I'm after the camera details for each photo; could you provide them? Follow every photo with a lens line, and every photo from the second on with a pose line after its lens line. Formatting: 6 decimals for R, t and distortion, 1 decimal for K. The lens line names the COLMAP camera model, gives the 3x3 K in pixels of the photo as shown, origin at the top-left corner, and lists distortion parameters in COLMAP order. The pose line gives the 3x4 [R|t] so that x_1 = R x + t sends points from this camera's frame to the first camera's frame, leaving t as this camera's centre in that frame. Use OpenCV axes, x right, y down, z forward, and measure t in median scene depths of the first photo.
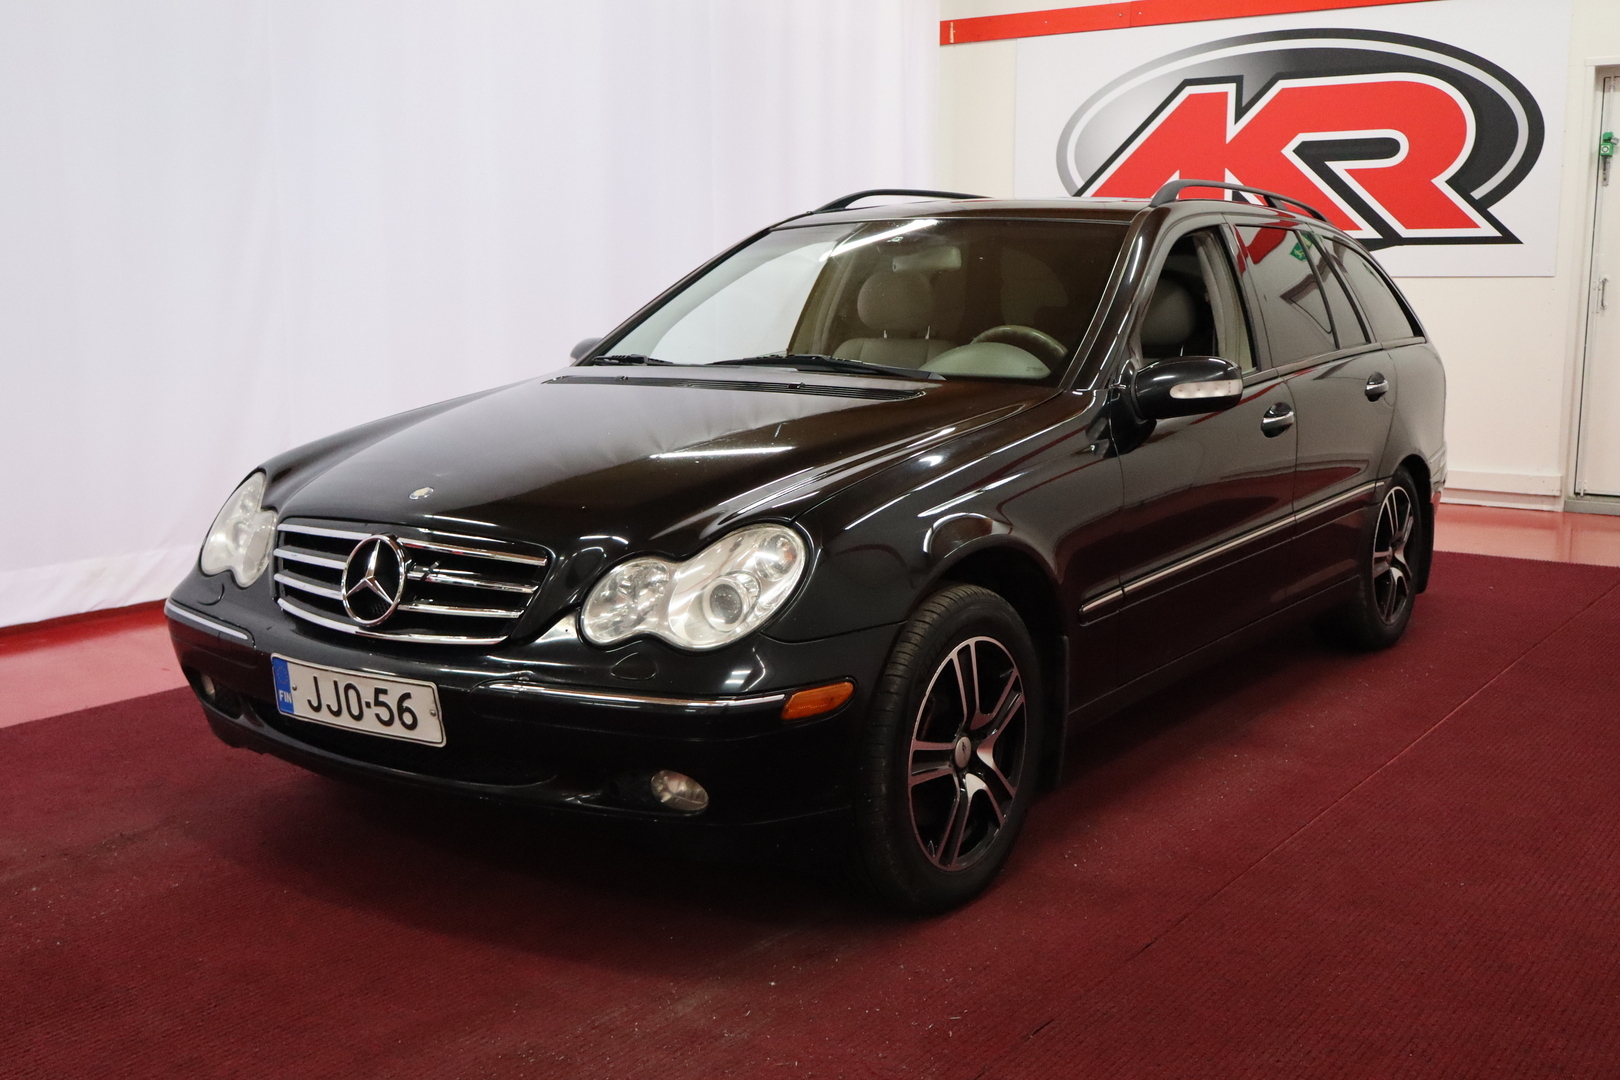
lens RADIAL K [[1729.3, 0, 810.0], [0, 1729.3, 540.0], [0, 0, 1]] dist [0.008581, -0.004892]
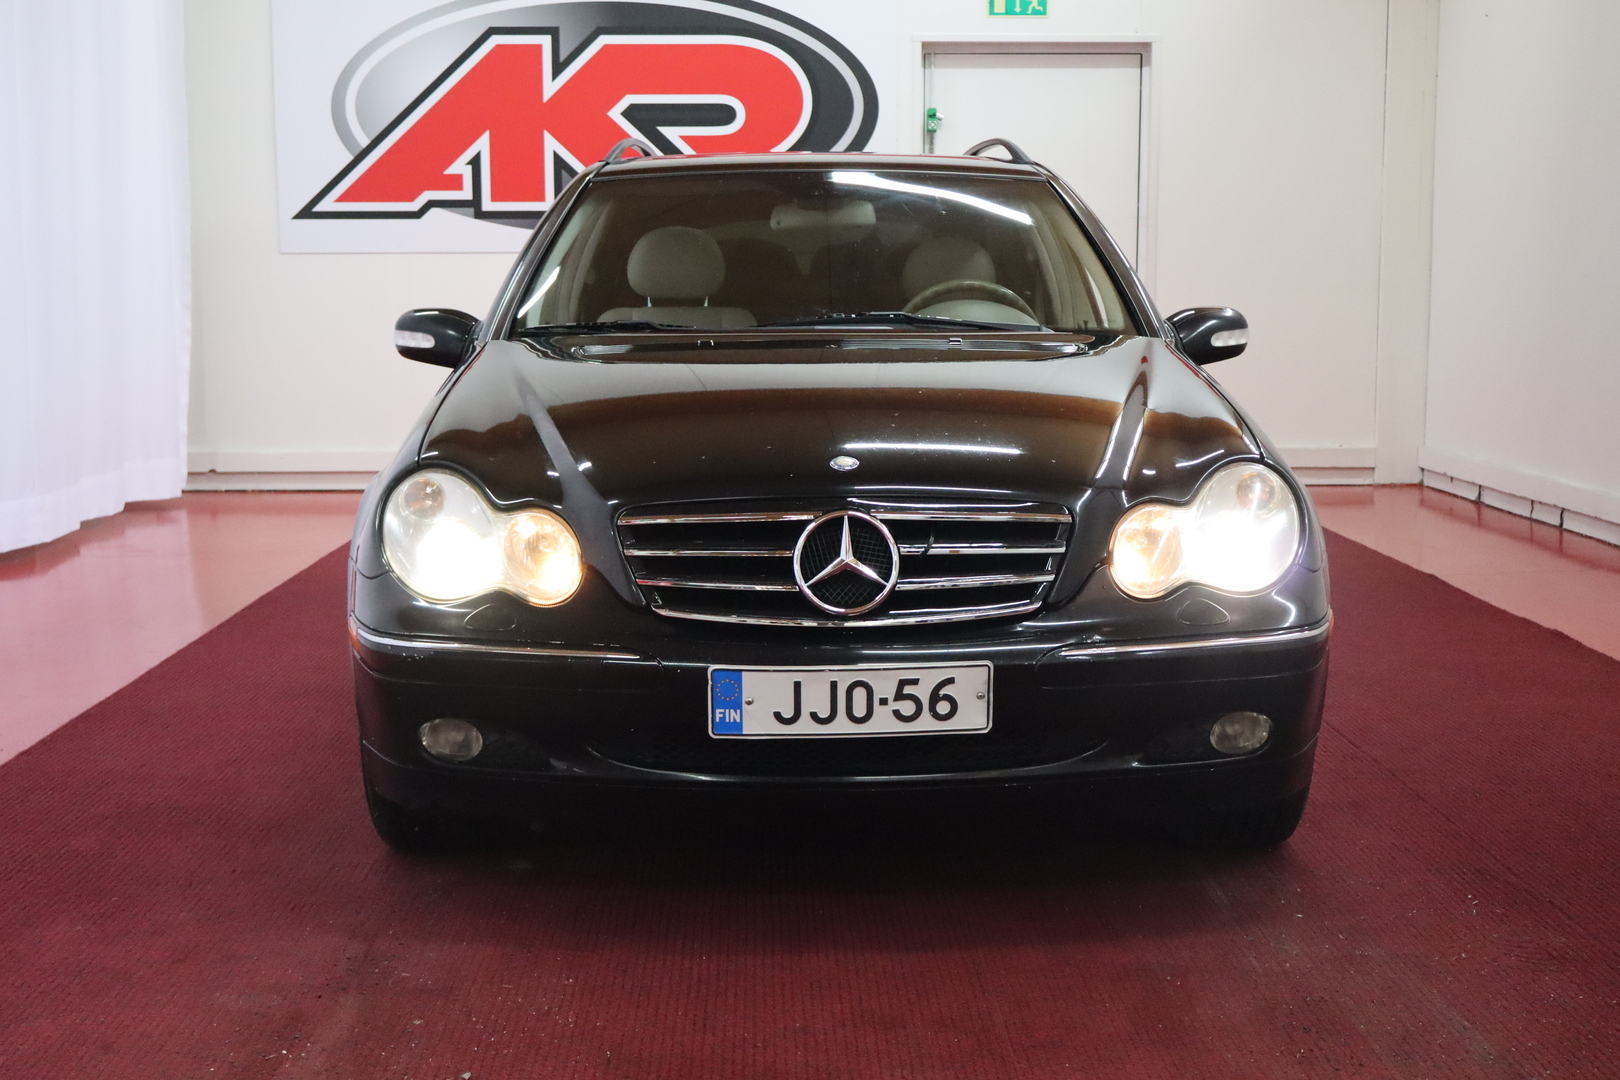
lens RADIAL K [[2124.4, 0, 810.0], [0, 2124.4, 540.0], [0, 0, 1]] dist [0.014579, 0.010807]
pose [[0.799270, -0.079920, 0.595634, -0.882398], [0.095053, 0.995454, 0.006016, 0.003536], [-0.593407, 0.051808, 0.803233, 0.145899]]
